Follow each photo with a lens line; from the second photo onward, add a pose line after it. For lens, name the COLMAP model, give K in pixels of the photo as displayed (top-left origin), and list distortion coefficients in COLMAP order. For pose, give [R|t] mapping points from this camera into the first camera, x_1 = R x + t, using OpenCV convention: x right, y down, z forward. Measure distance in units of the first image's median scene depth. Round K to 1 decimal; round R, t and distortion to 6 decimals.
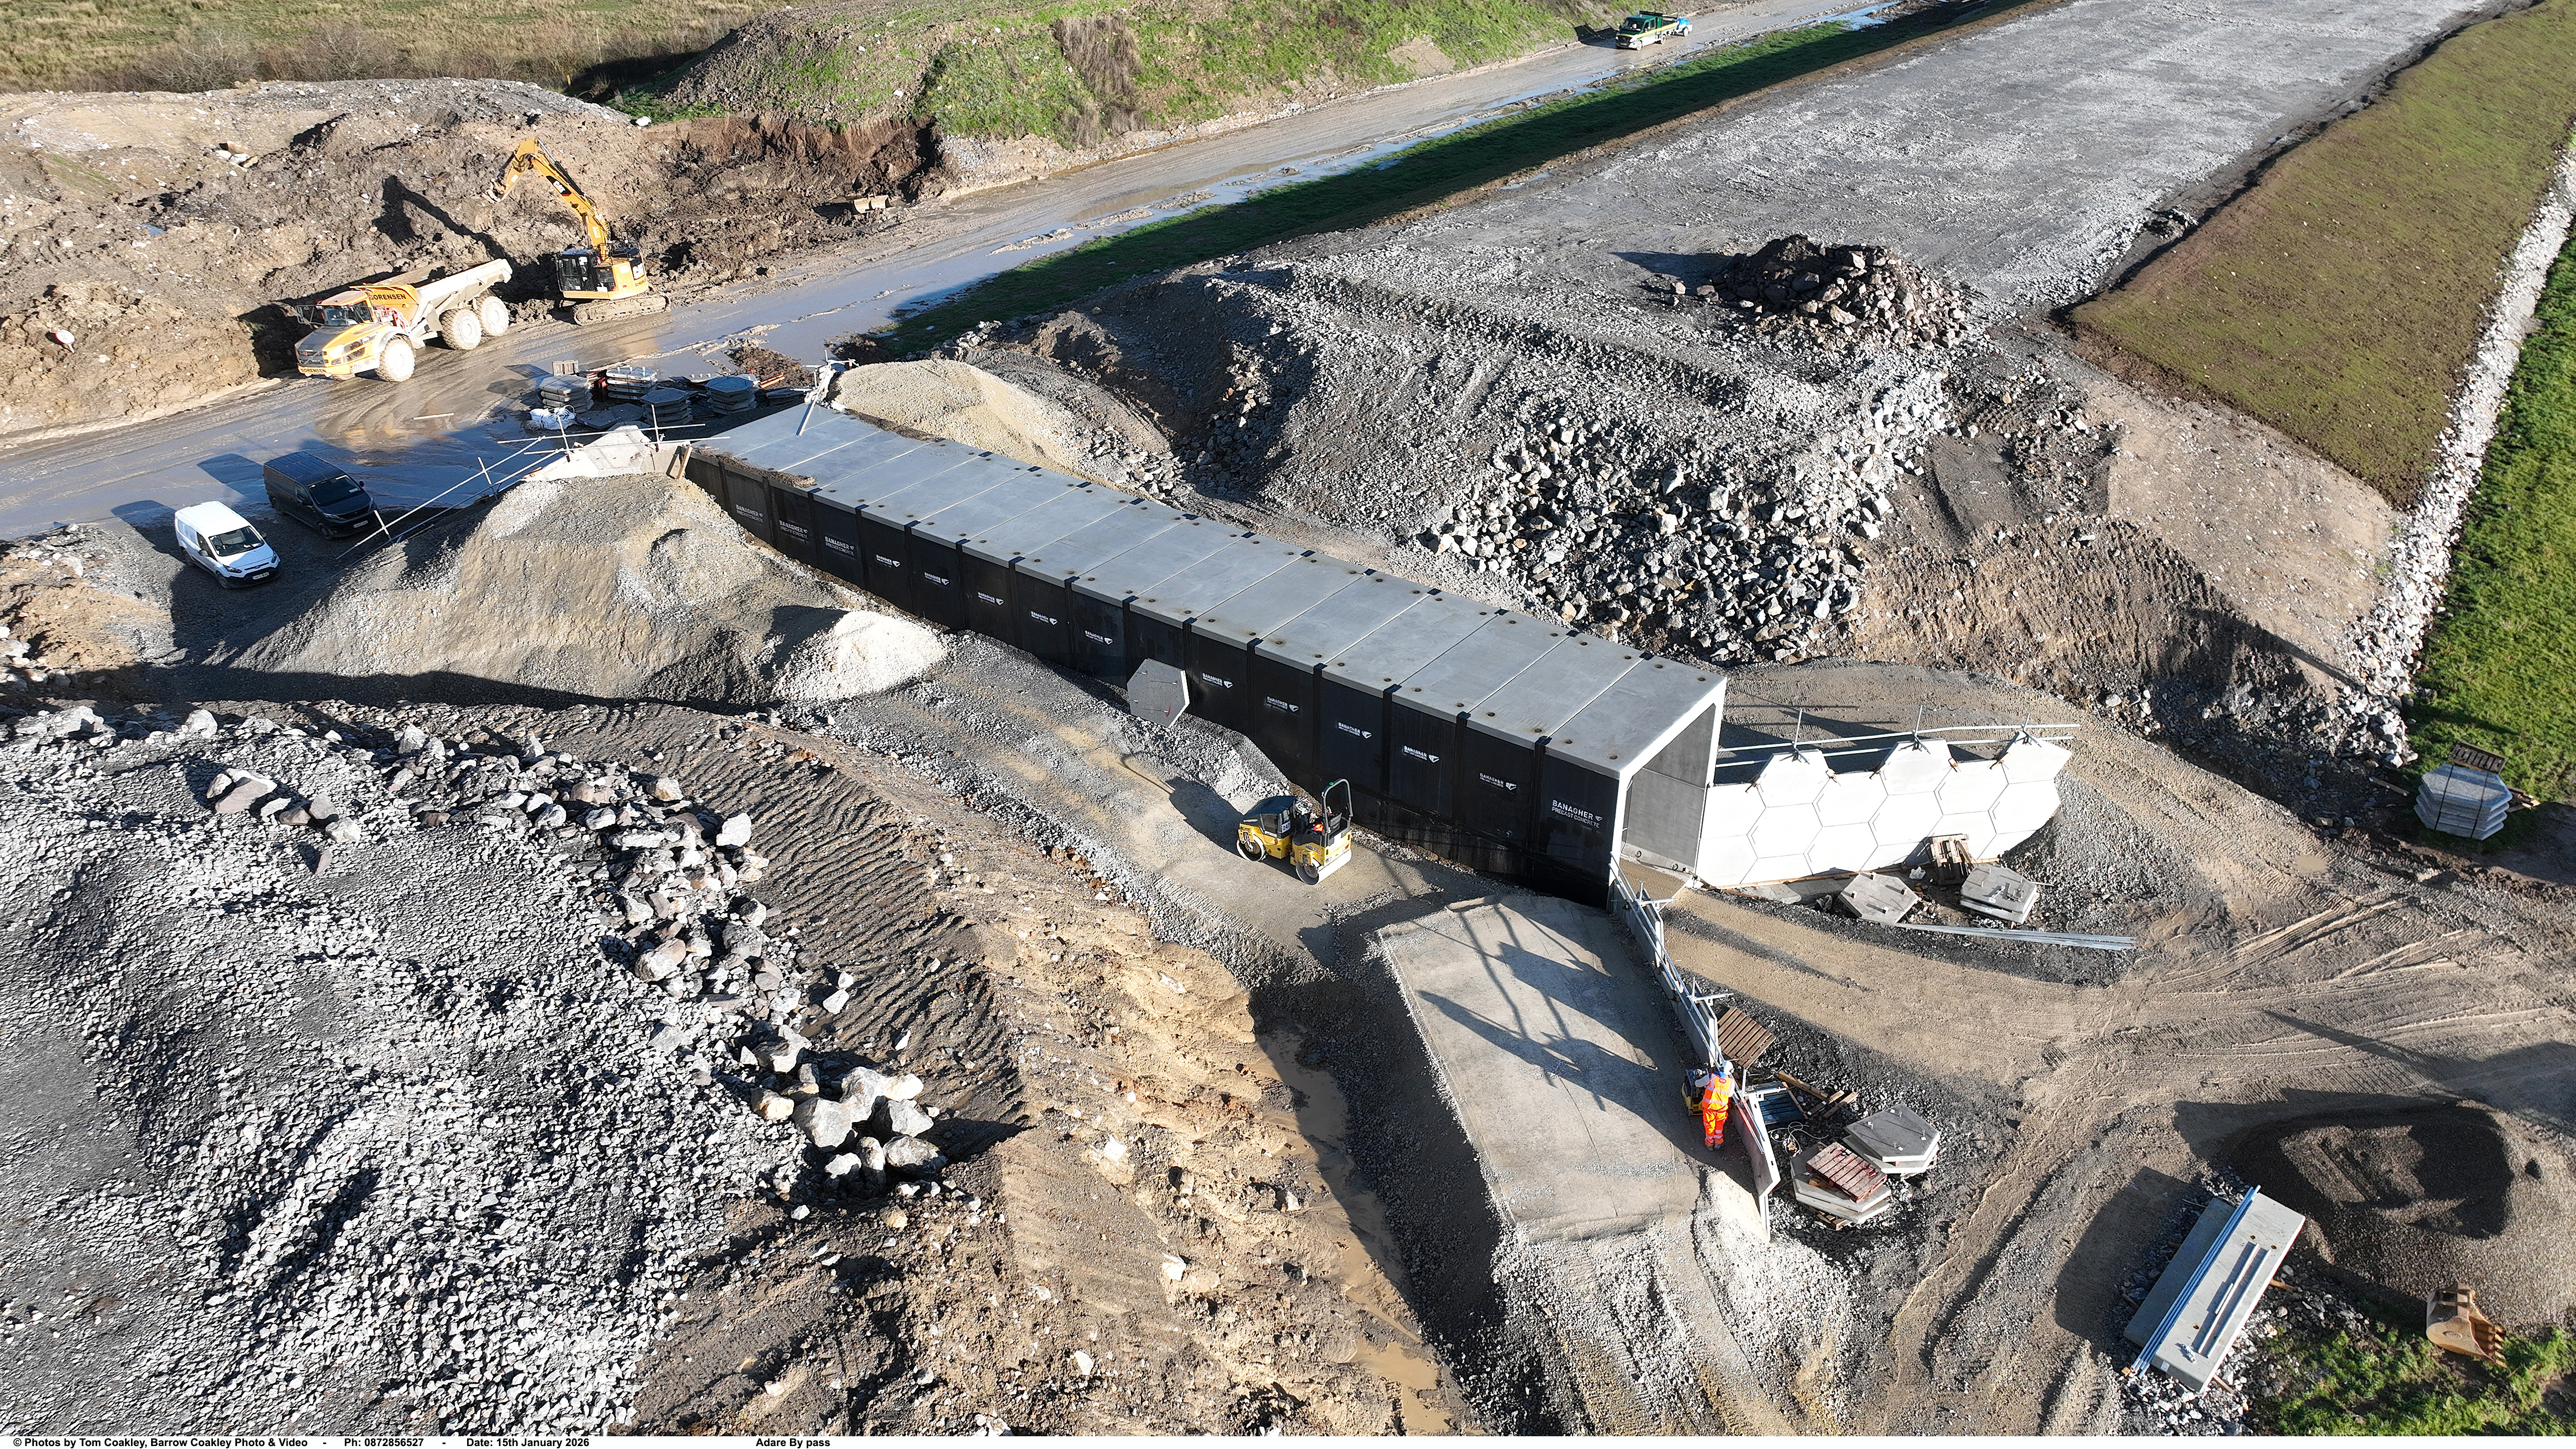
lens RADIAL K [[1824.4, 0, 1295.2], [0, 1824.4, 727.7], [0, 0, 1]] dist [-0.003762, 0.018865]
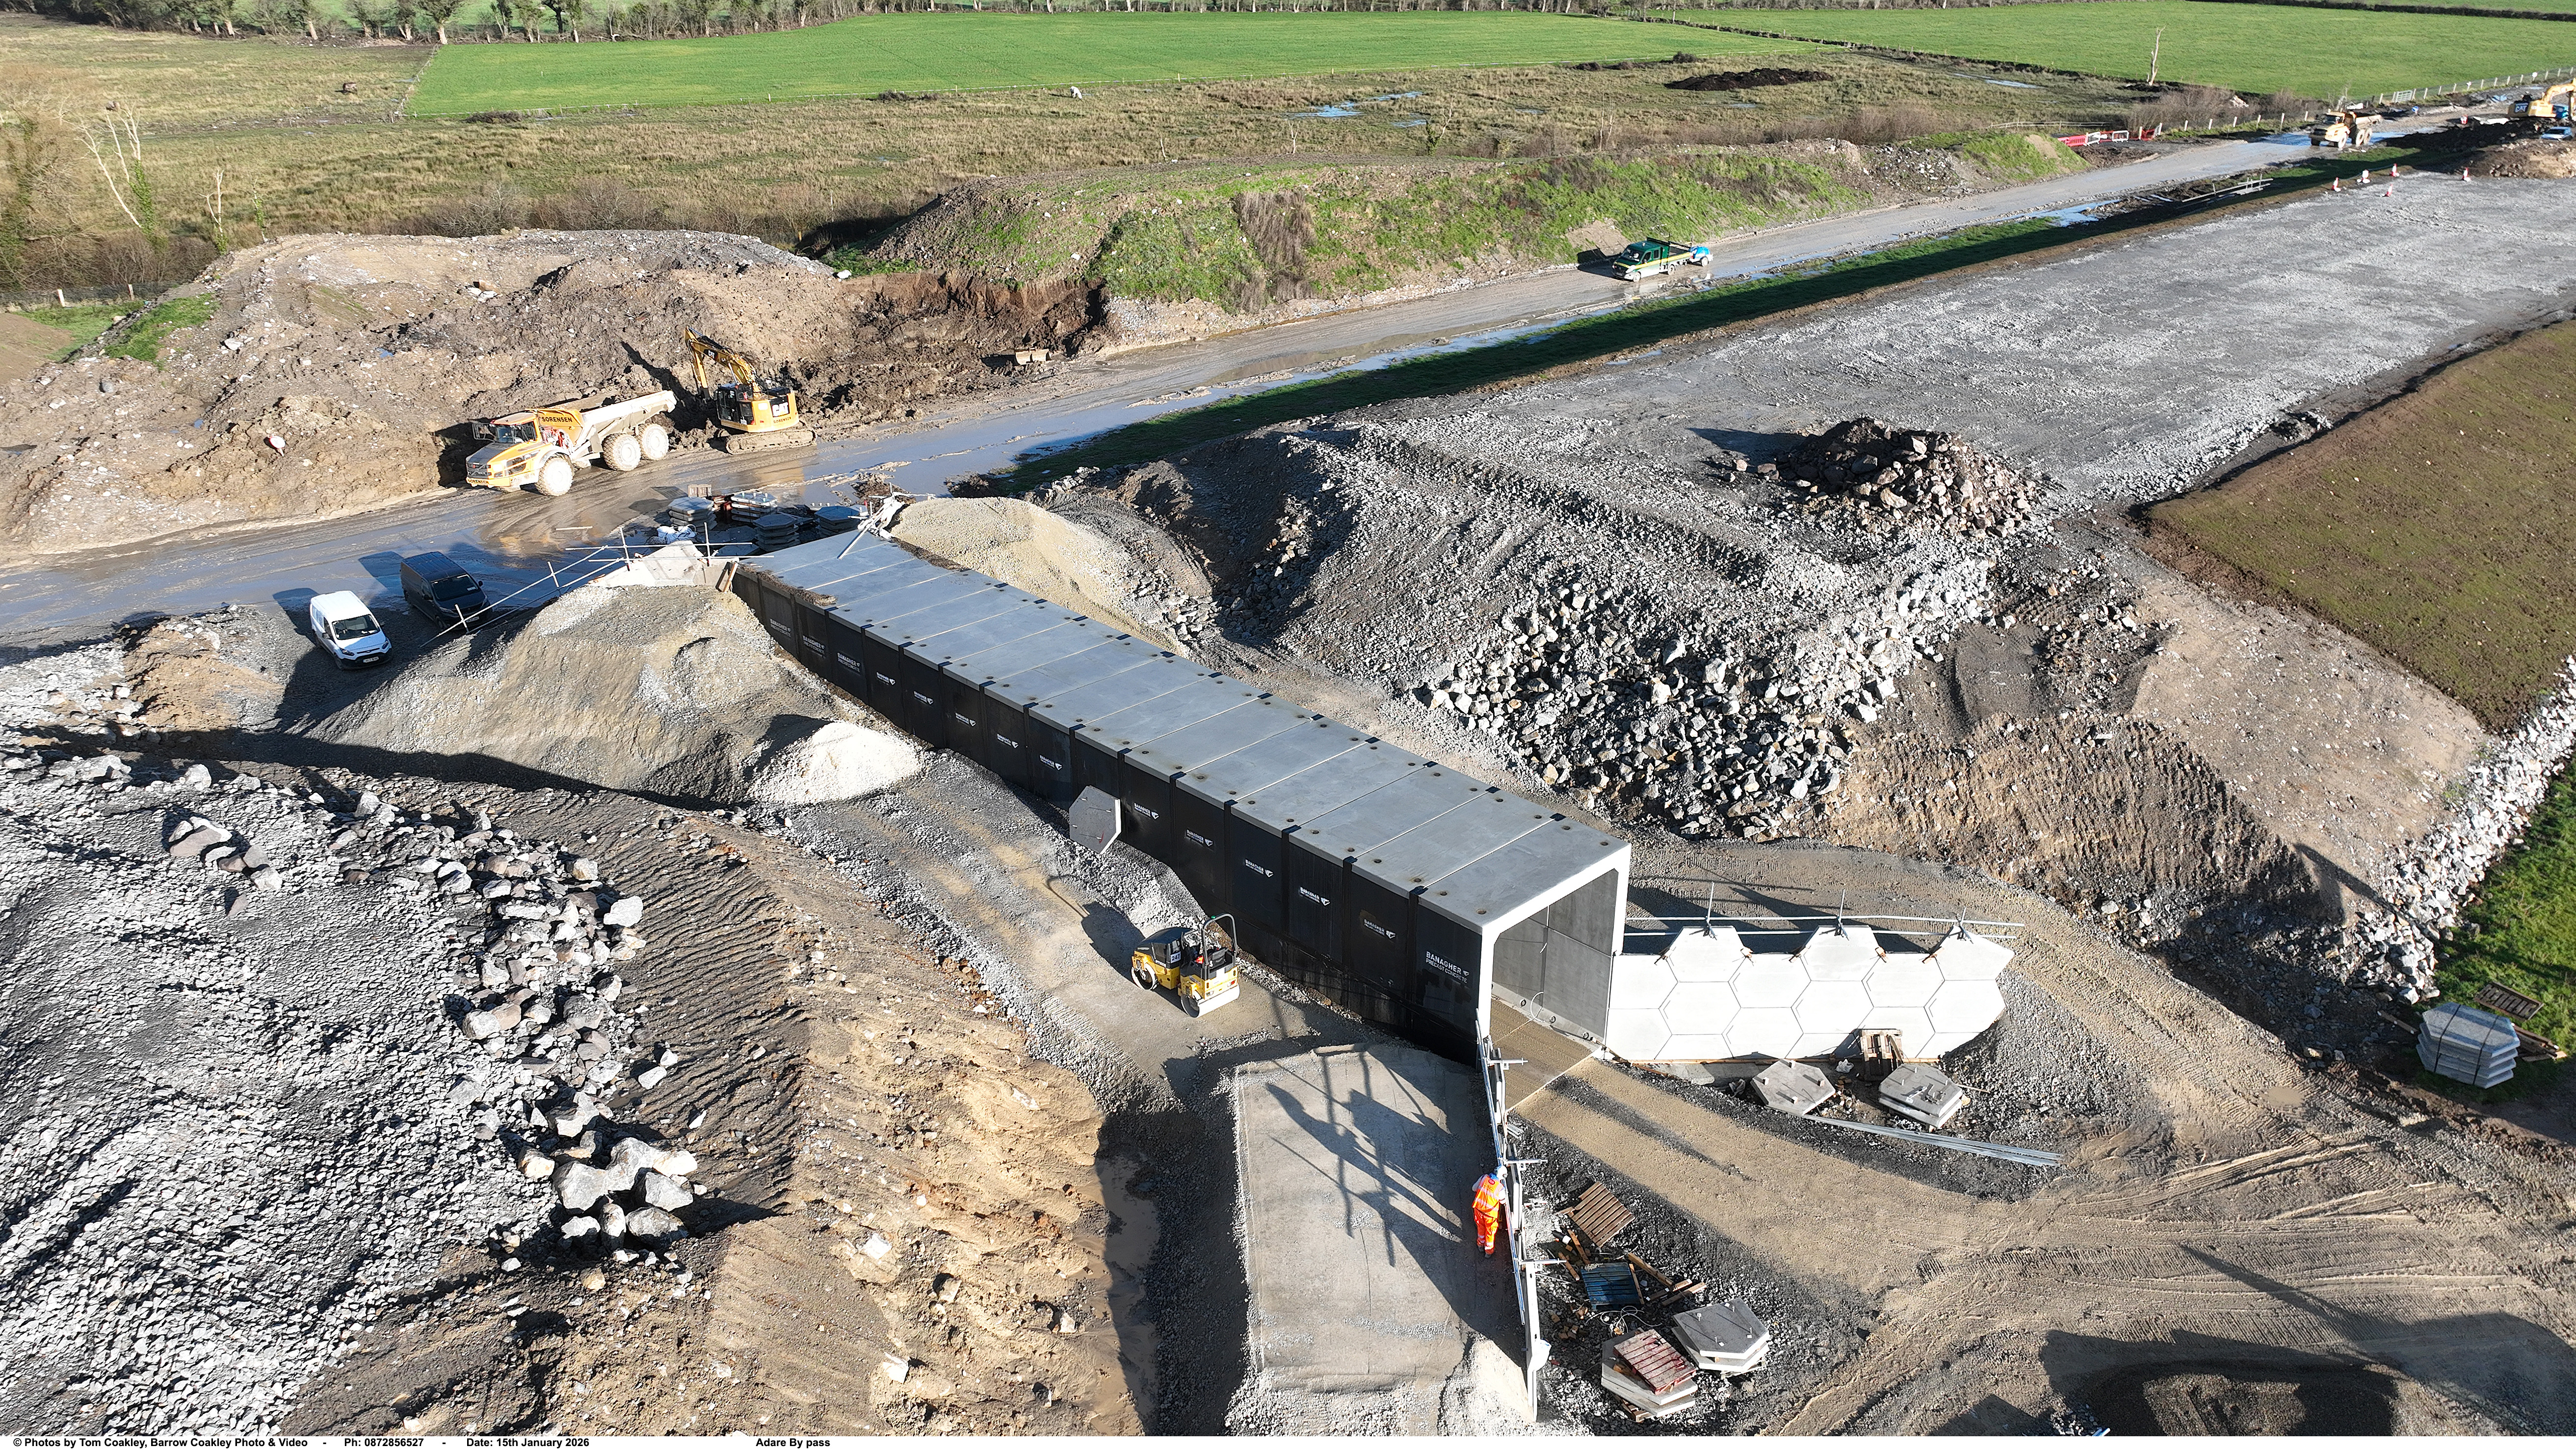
lens RADIAL K [[1824.4, 0, 1295.2], [0, 1824.4, 727.7], [0, 0, 1]] dist [-0.003762, 0.018865]
pose [[0.987673, 0.067408, -0.141273, 0.162833], [-0.079882, 0.993211, -0.084562, 0.006654], [0.134614, 0.094805, 0.986352, -0.000856]]
